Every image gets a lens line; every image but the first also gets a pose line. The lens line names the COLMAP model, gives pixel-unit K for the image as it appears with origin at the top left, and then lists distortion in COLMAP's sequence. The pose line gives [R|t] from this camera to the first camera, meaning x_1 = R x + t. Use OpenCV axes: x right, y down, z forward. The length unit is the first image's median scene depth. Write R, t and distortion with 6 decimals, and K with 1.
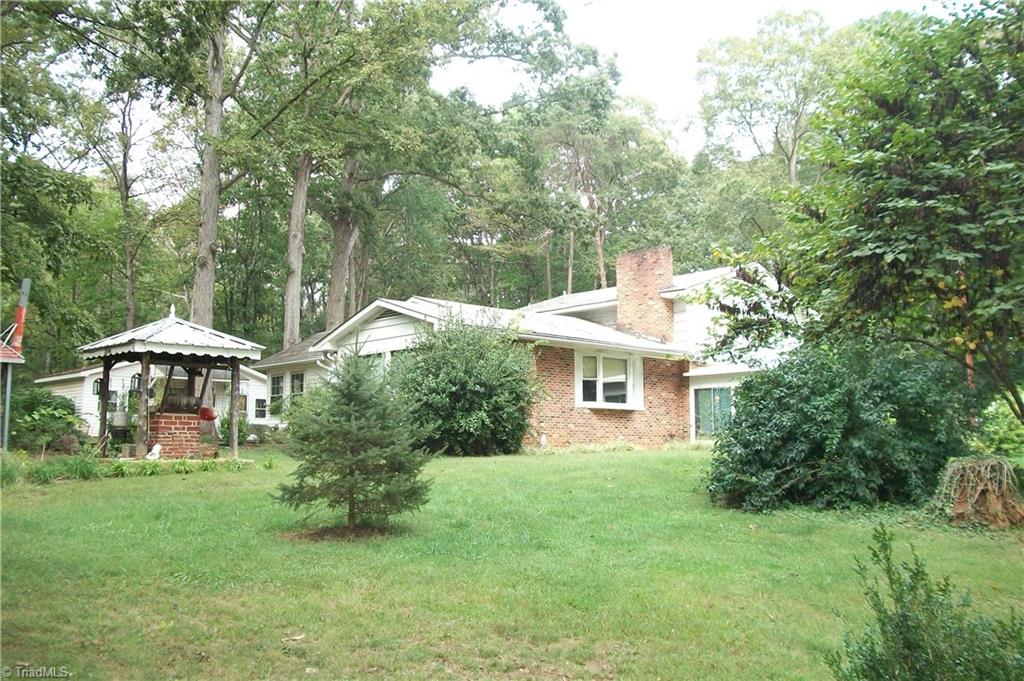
lens RADIAL K [[960.5, 0, 512.0], [0, 960.5, 340.5], [0, 0, 1]] dist [-0.122208, 0.025379]
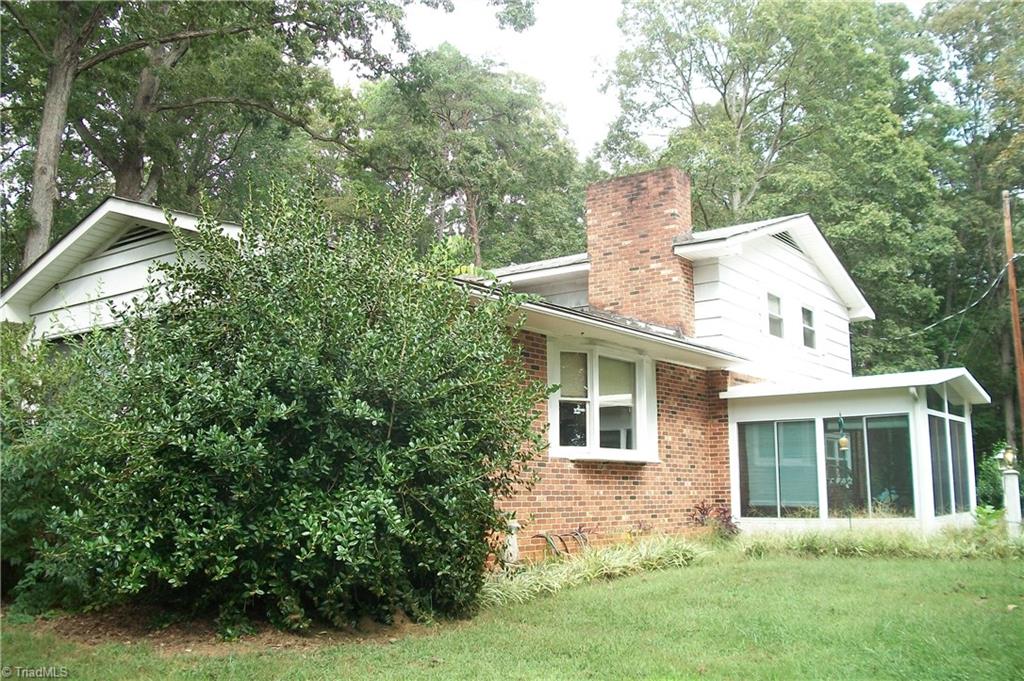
lens RADIAL K [[960.5, 0, 512.0], [0, 960.5, 340.5], [0, 0, 1]] dist [-0.122208, 0.025379]
pose [[0.985960, 0.026123, 0.164923, -0.029956], [-0.020515, 0.999155, -0.035617, 0.028184], [-0.165714, 0.031734, 0.985663, 0.522952]]
